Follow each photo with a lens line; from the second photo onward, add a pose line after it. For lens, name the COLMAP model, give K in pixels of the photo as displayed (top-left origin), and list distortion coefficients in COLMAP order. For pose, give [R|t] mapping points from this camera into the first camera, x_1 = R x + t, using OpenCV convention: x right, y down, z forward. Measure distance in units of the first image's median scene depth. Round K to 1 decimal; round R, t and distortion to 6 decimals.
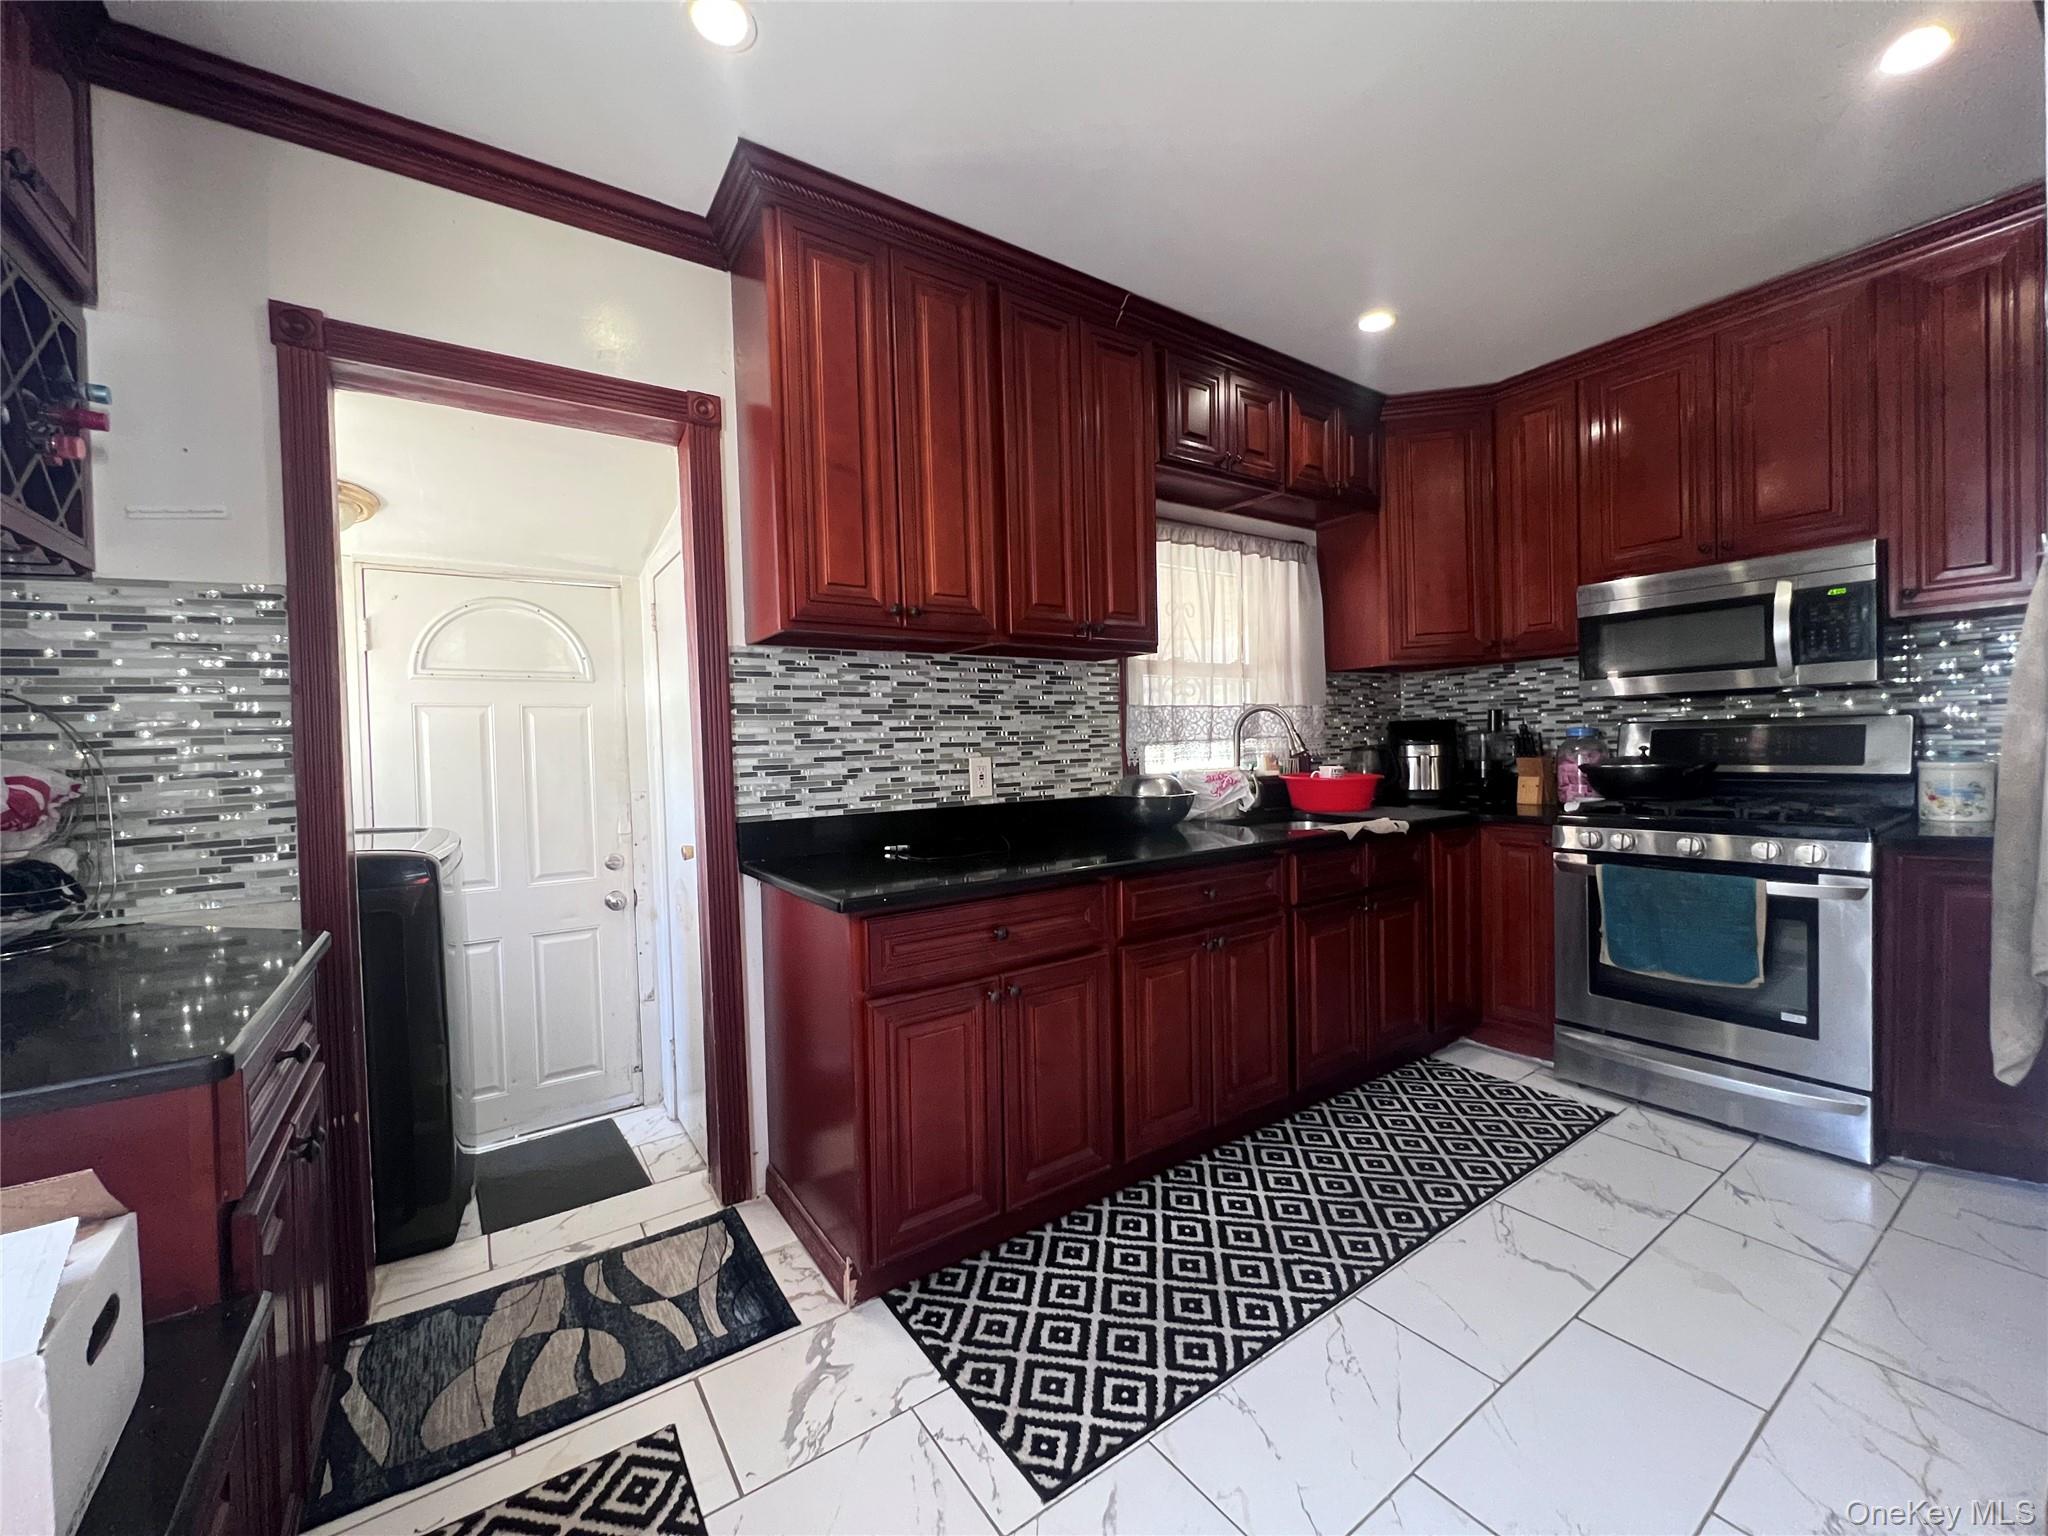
lens RADIAL K [[822.0, 0, 1025.5], [0, 822.0, 767.7], [0, 0, 1]] dist [-0.002742, 0.001258]
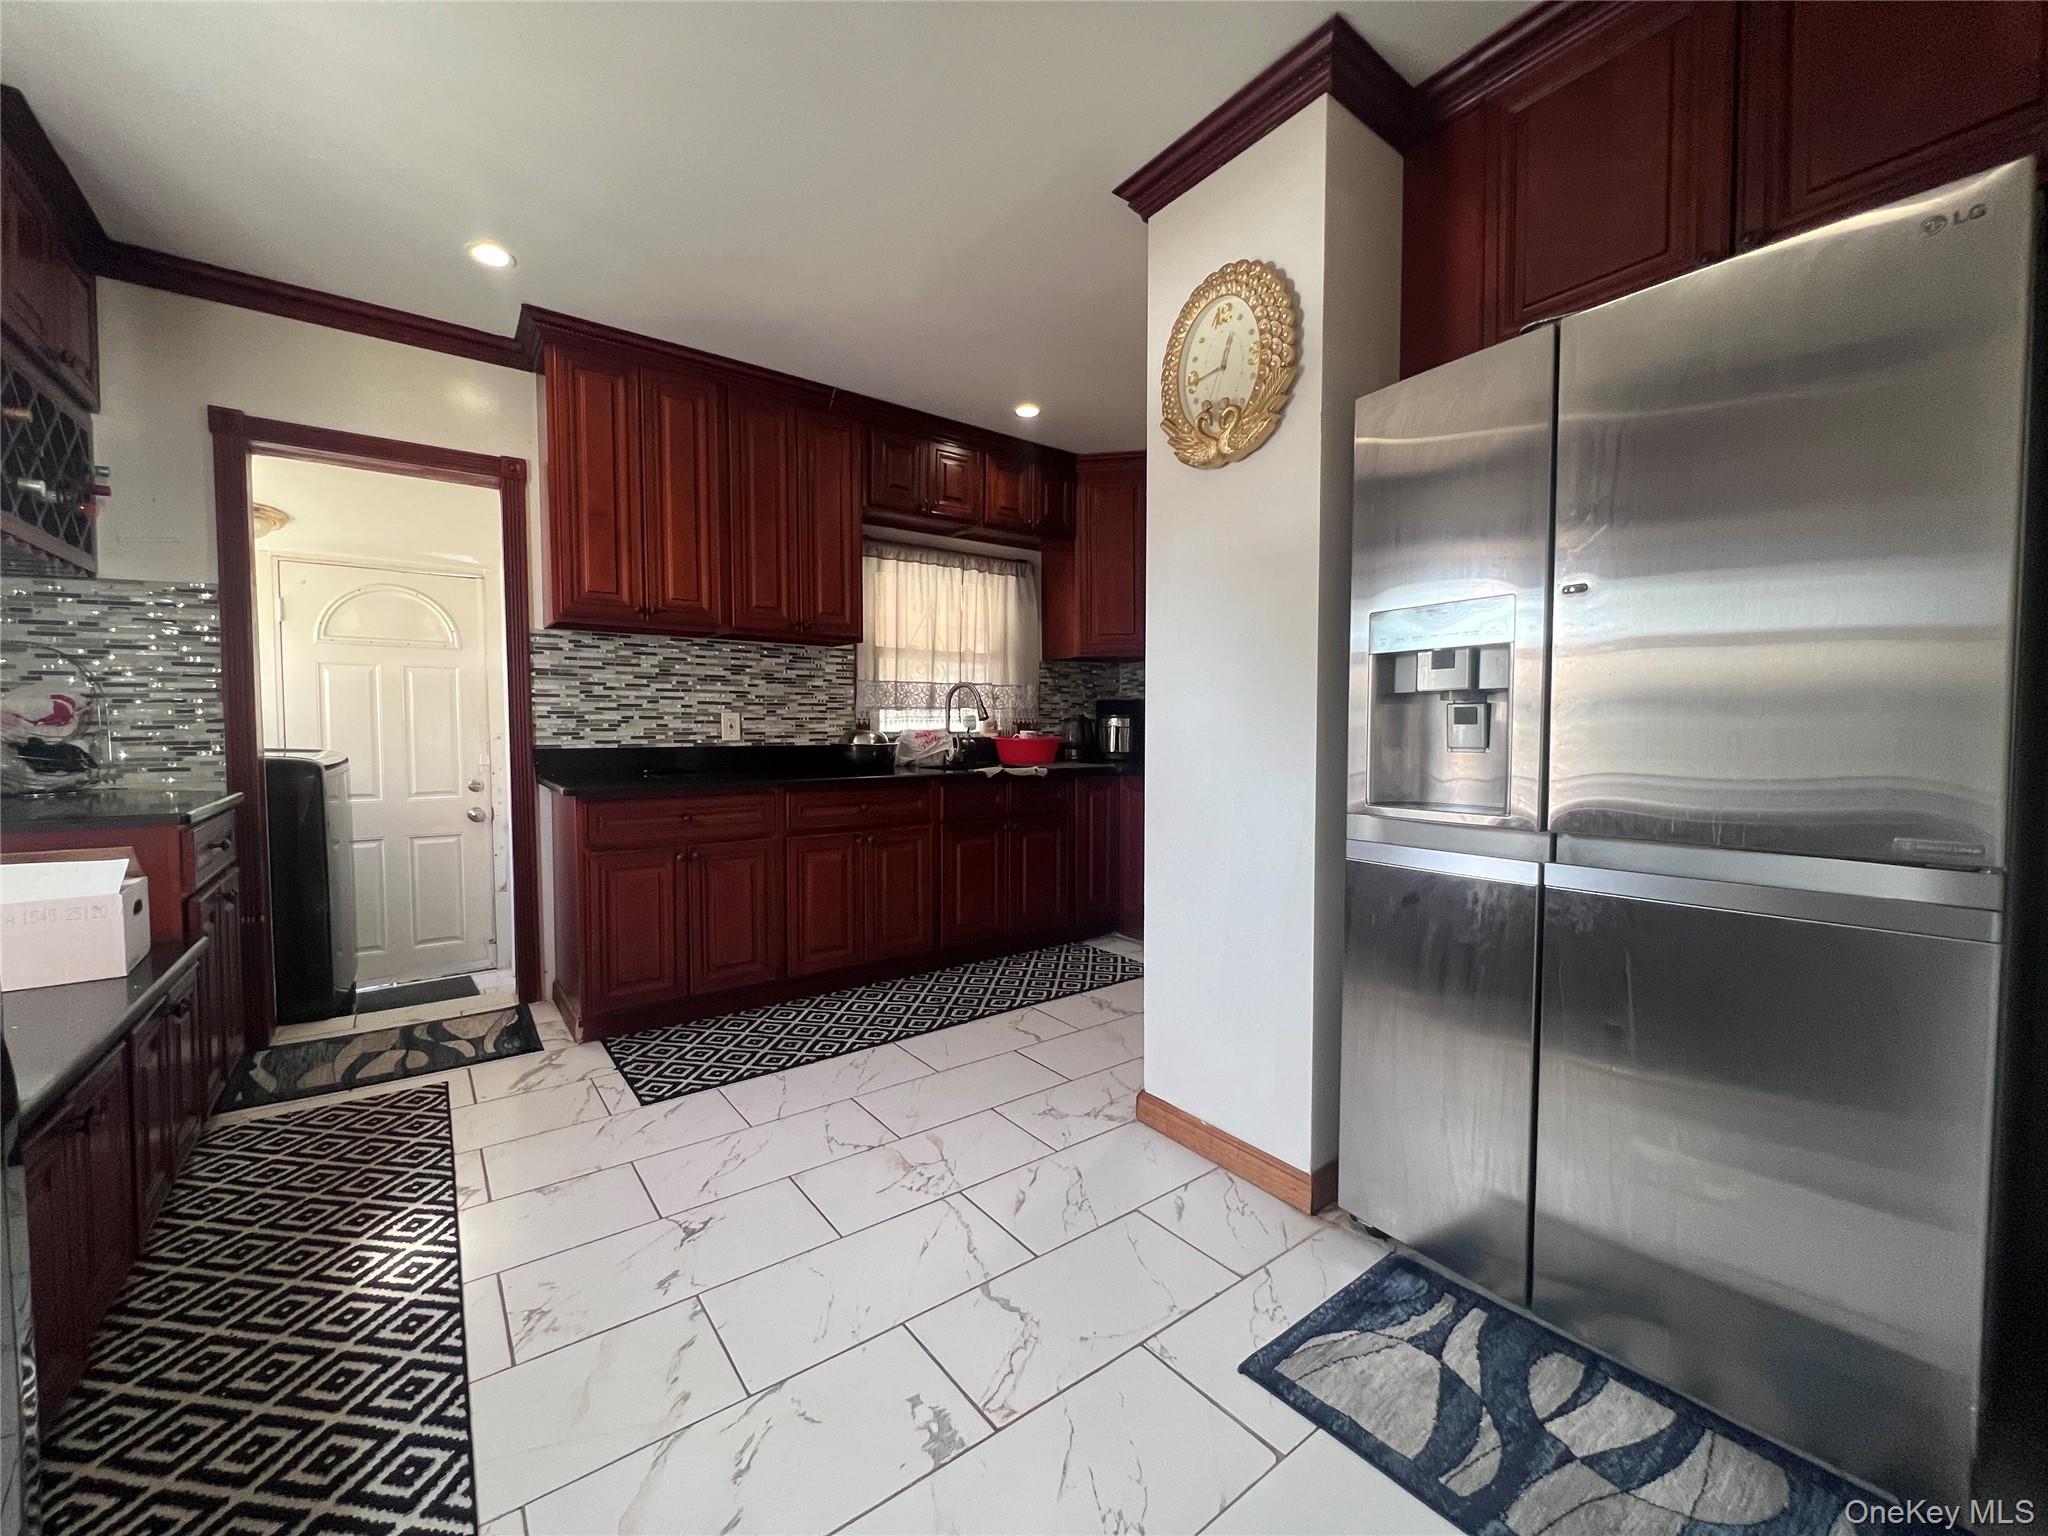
lens RADIAL K [[822.0, 0, 1026.5], [0, 822.0, 767.5], [0, 0, 1]] dist [-0.002742, 0.001258]
pose [[0.998692, 0.028225, 0.042626, 0.503372], [-0.029308, 0.999258, 0.024999, 0.040001], [-0.041889, -0.026215, 0.998778, -0.551291]]
